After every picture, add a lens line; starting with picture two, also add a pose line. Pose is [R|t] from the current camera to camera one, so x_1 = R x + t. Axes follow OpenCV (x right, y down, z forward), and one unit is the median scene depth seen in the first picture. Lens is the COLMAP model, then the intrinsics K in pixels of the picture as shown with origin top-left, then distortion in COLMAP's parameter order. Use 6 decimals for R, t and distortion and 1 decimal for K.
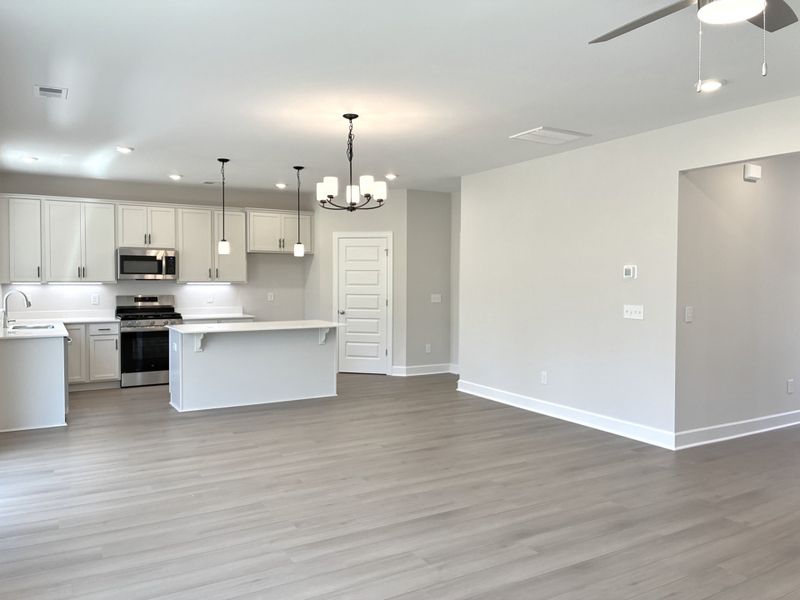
lens RADIAL K [[608.9, 0, 410.9], [0, 608.9, 322.3], [0, 0, 1]] dist [0.052031, -0.032797]
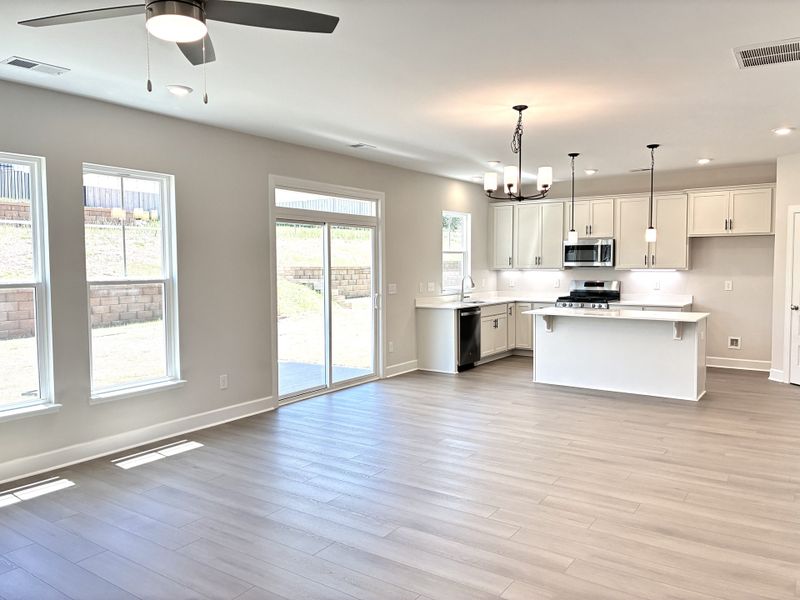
lens RADIAL K [[608.9, 0, 401.3], [0, 608.9, 297.8], [0, 0, 1]] dist [0.052031, -0.032797]
pose [[0.423344, 0.046154, -0.904793, 0.476311], [-0.062455, 0.997812, 0.021677, -0.017363], [0.903814, 0.047332, 0.425300, 0.247789]]
